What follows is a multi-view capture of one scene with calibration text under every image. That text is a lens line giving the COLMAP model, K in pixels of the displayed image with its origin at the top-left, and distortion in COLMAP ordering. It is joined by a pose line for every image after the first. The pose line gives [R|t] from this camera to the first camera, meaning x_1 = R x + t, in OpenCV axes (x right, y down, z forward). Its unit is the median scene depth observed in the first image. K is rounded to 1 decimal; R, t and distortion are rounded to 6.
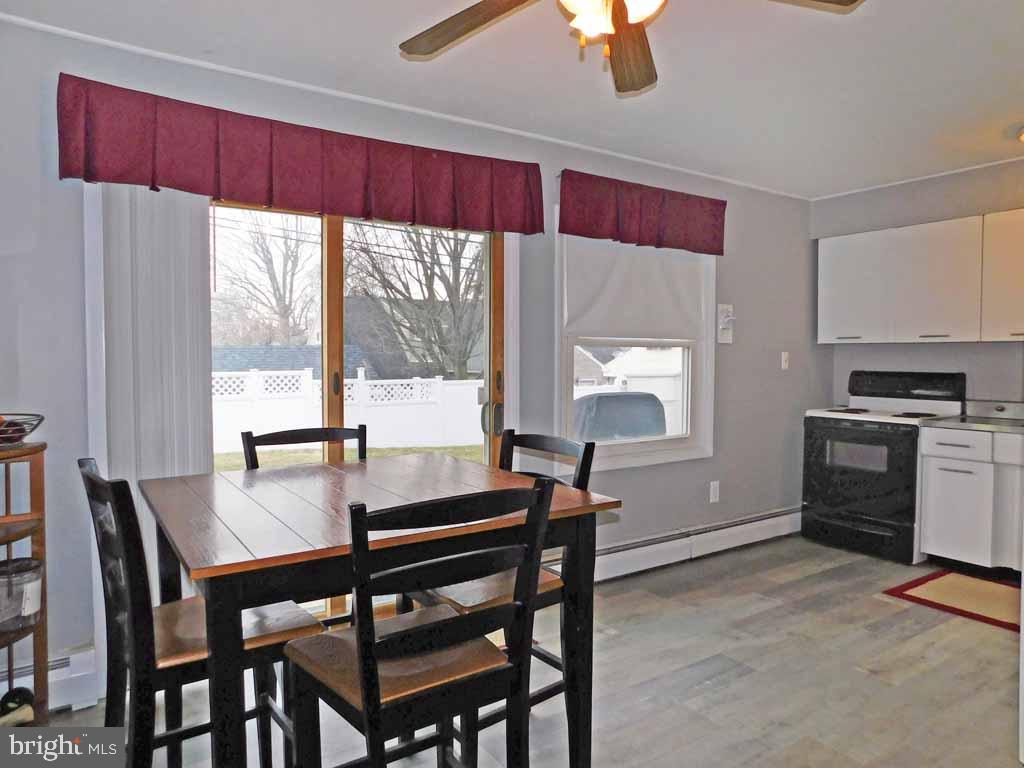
lens RADIAL K [[673.4, 0, 512.0], [0, 673.4, 384.0], [0, 0, 1]] dist [-0.075260, 0.059004]
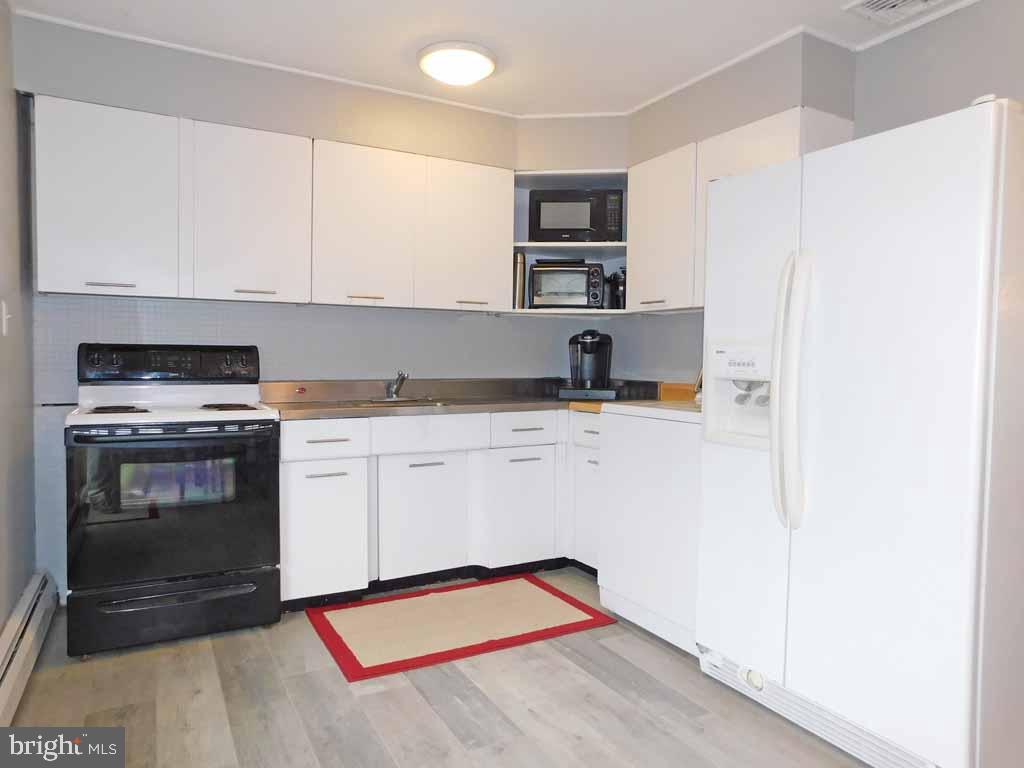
lens RADIAL K [[673.4, 0, 512.0], [0, 673.4, 384.0], [0, 0, 1]] dist [-0.075260, 0.059004]
pose [[0.088503, -0.039126, 0.995307, -0.061593], [0.030171, 0.998875, 0.036584, 0.010331], [-0.995619, 0.026792, 0.089584, 0.896717]]
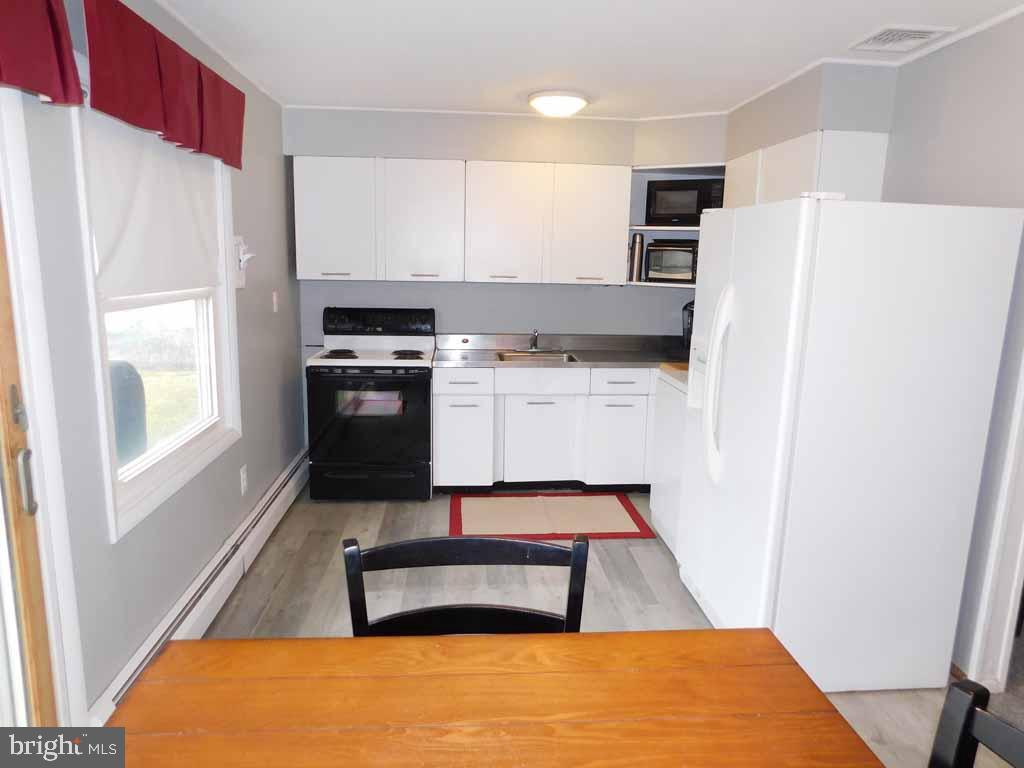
lens RADIAL K [[673.4, 0, 512.0], [0, 673.4, 384.0], [0, 0, 1]] dist [-0.075260, 0.059004]
pose [[0.491357, -0.150117, 0.857923, -0.273665], [0.015347, 0.986374, 0.163803, -0.101352], [-0.870823, -0.067319, 0.486966, 0.498014]]
